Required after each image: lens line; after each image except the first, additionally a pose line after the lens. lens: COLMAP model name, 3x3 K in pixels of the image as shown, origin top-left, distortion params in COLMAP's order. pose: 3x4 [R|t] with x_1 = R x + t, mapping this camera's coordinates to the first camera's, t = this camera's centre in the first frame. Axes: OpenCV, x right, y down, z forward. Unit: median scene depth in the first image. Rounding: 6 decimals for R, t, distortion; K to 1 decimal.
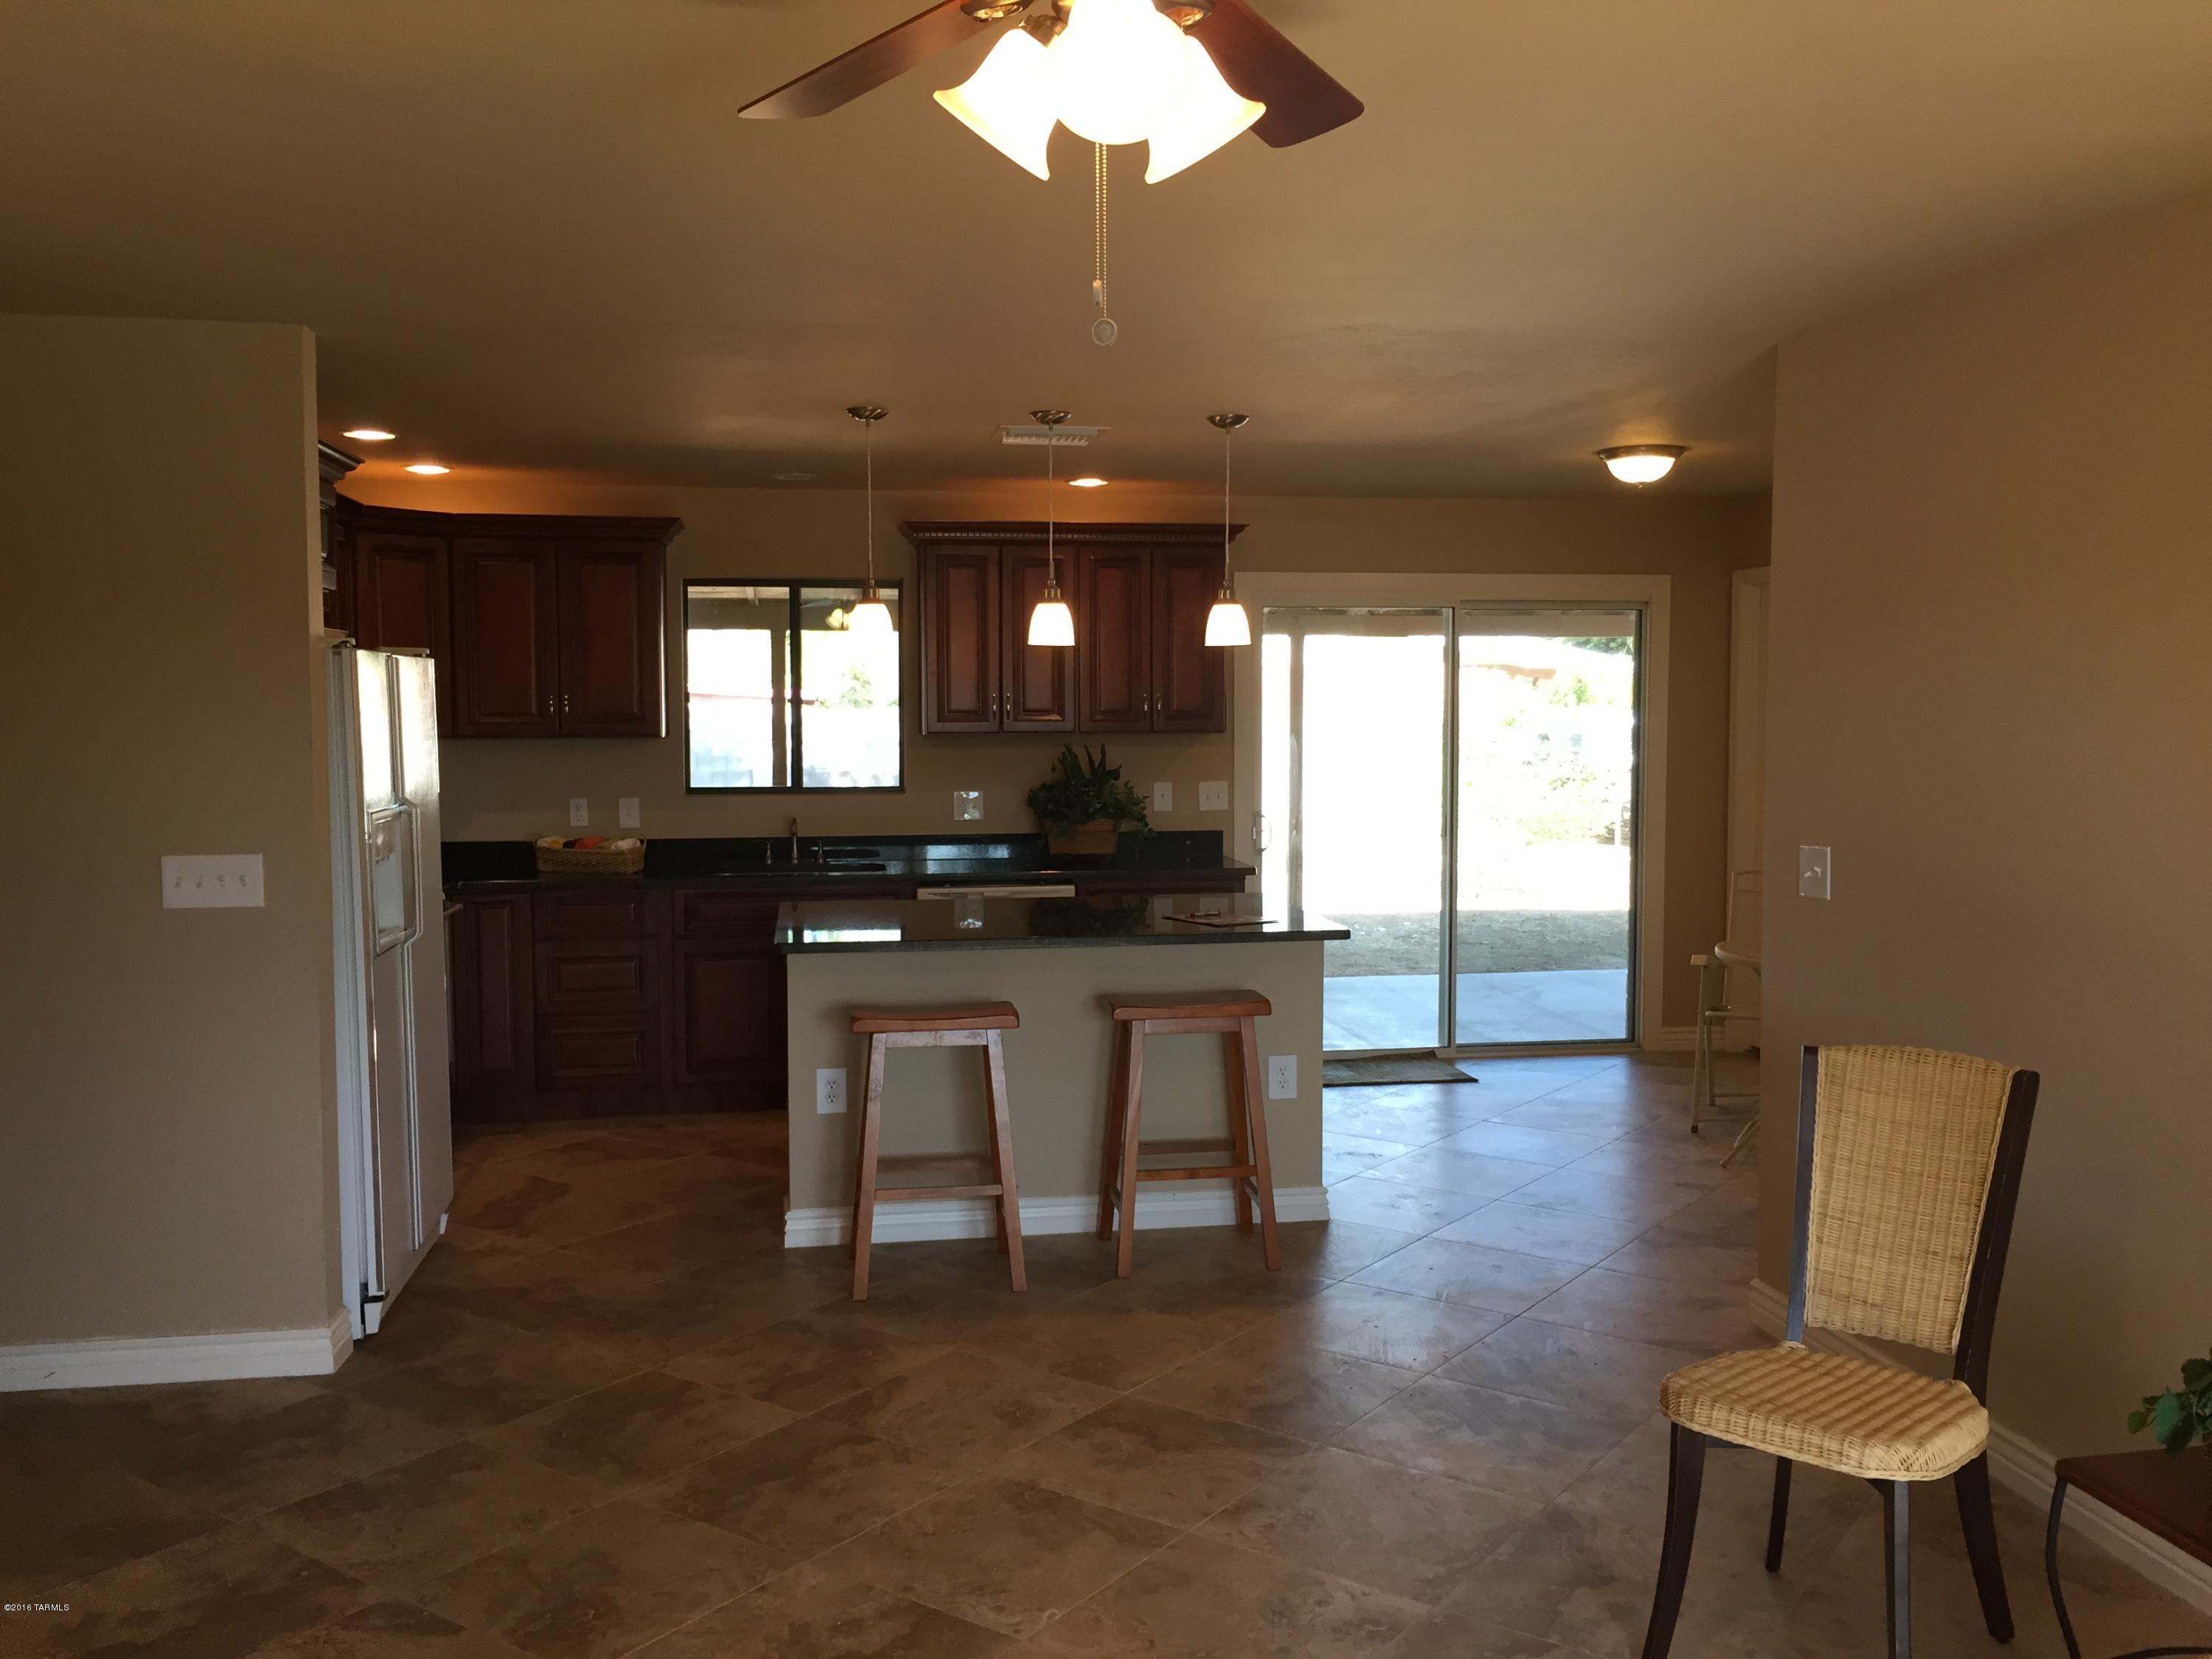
lens RADIAL K [[1872.8, 0, 1106.0], [0, 1872.8, 829.5], [0, 0, 1]] dist [-0.002749, -0.003187]
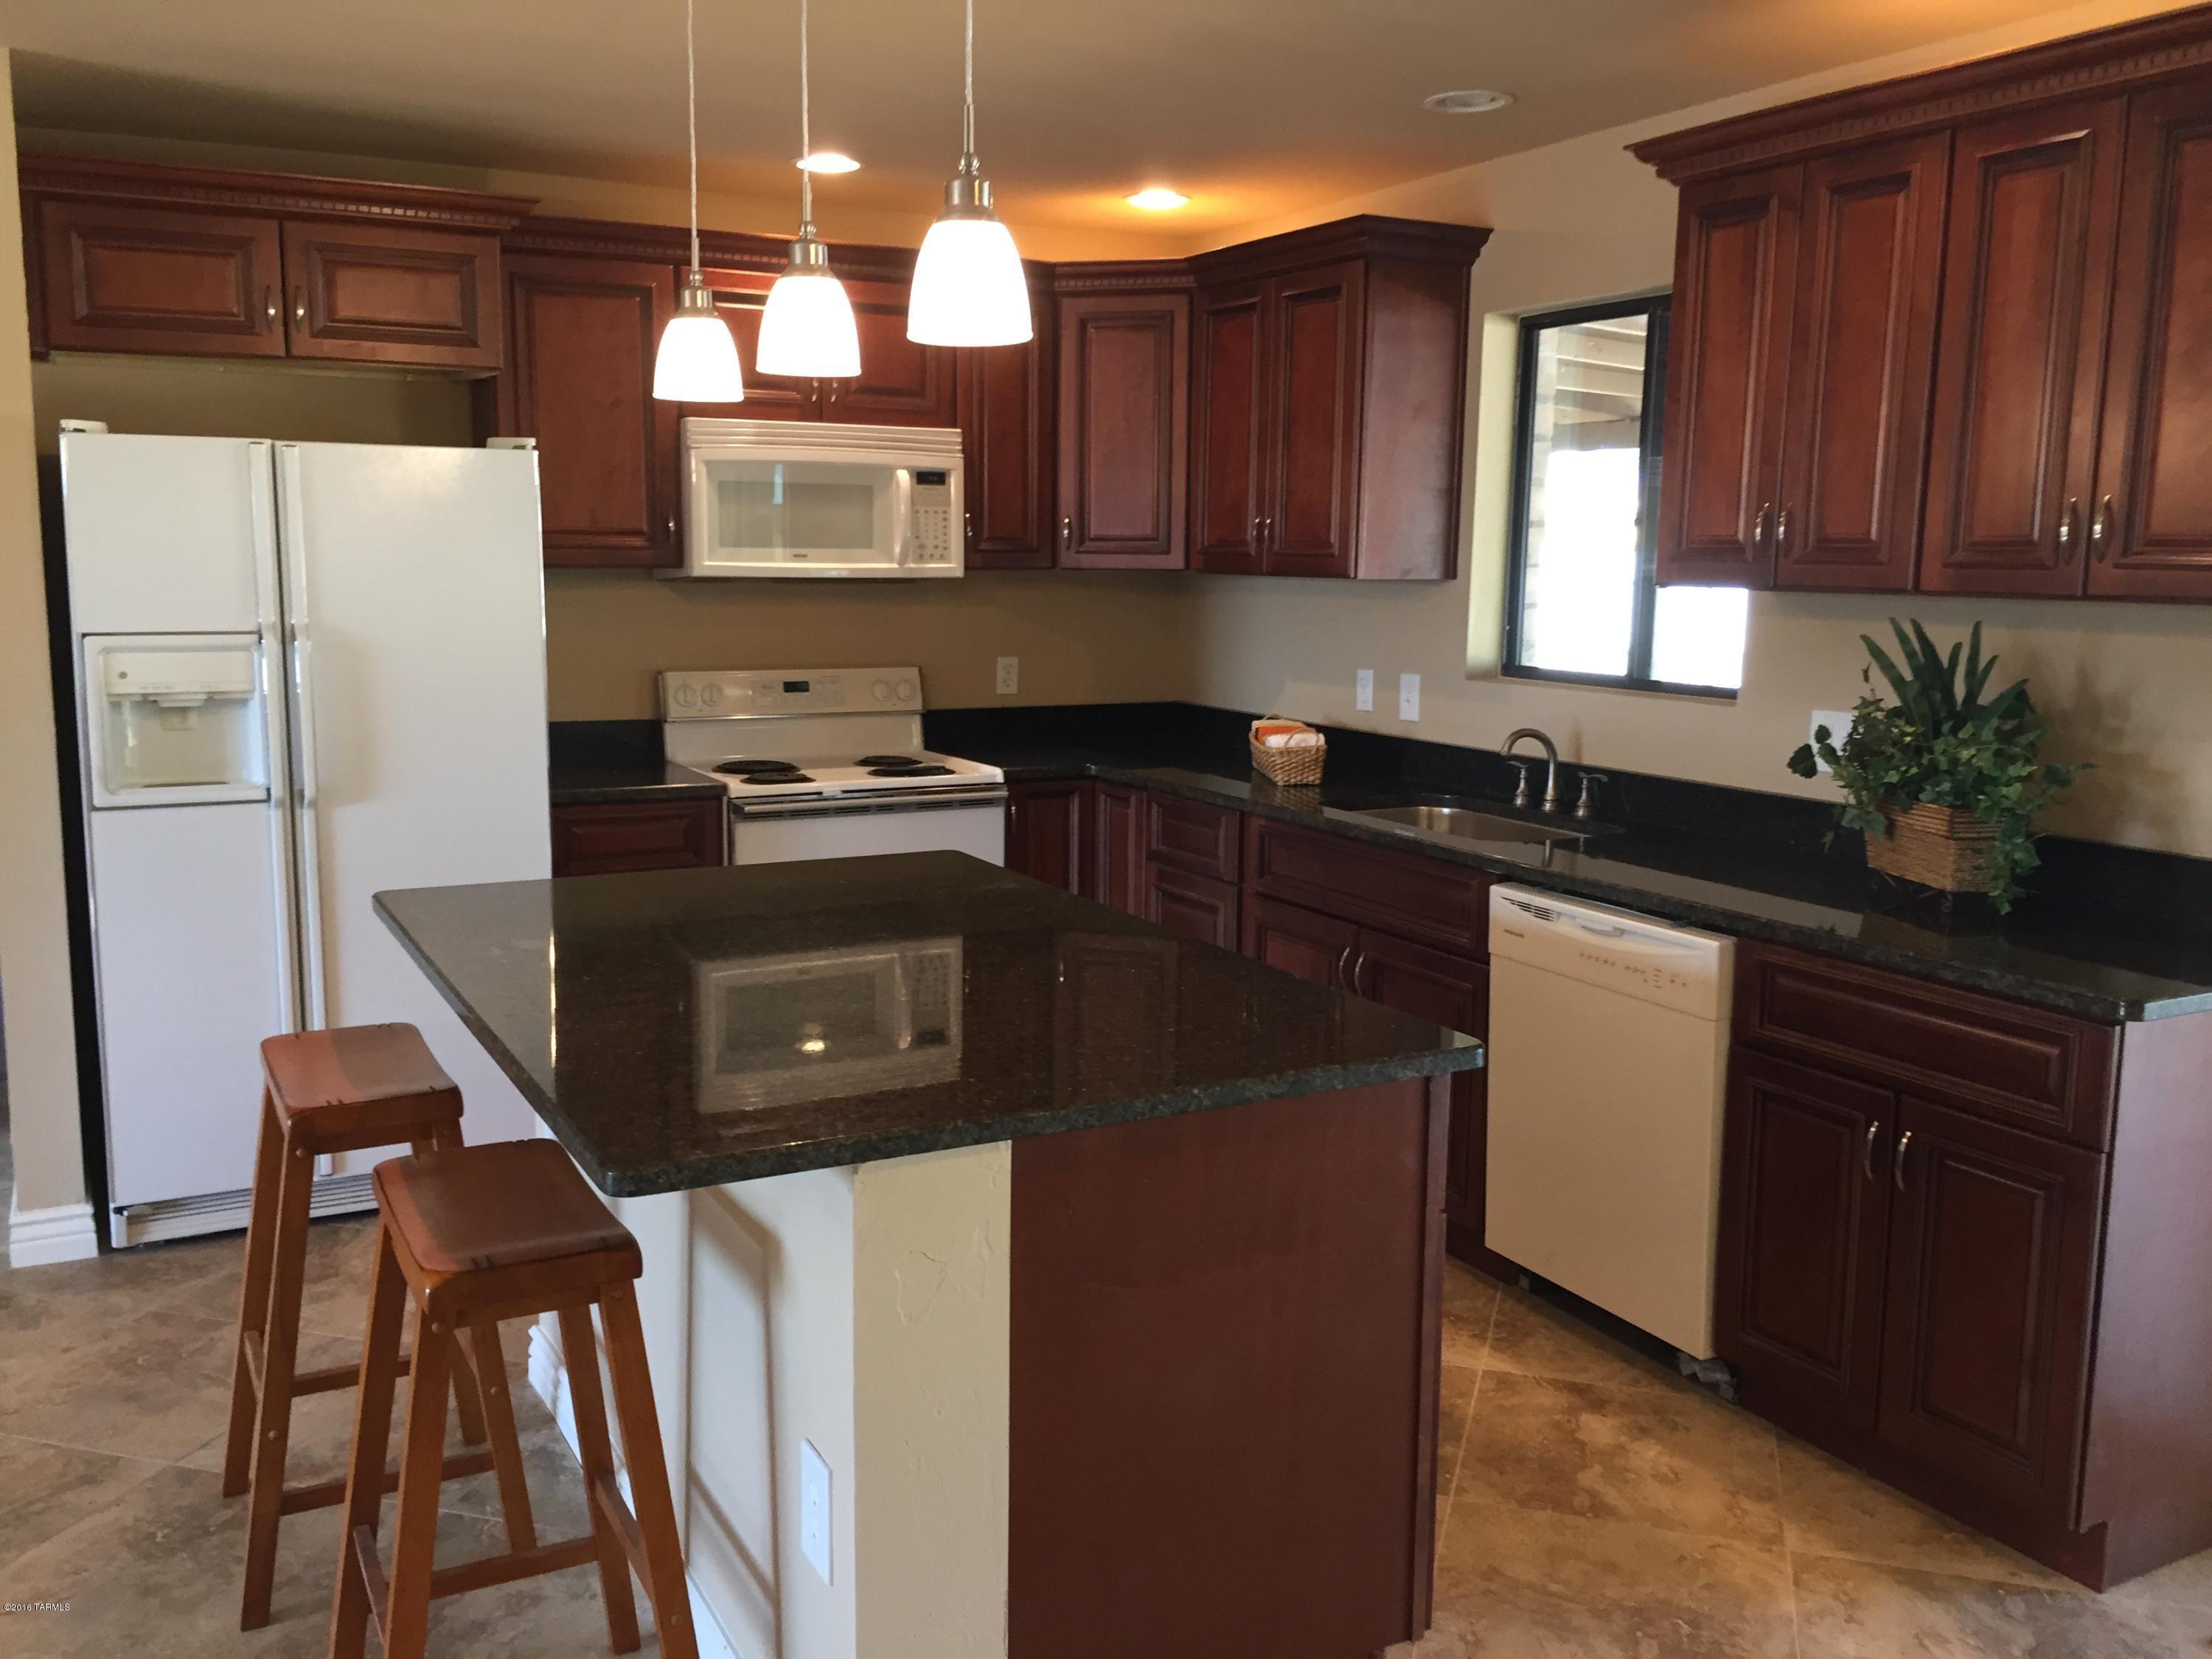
lens RADIAL K [[1872.8, 0, 1106.0], [0, 1872.8, 829.5], [0, 0, 1]] dist [-0.002749, -0.003187]
pose [[0.318818, 0.148431, -0.936122, 0.325141], [-0.073043, 0.988572, 0.131870, -0.041439], [0.944997, 0.026335, 0.326016, 0.694557]]
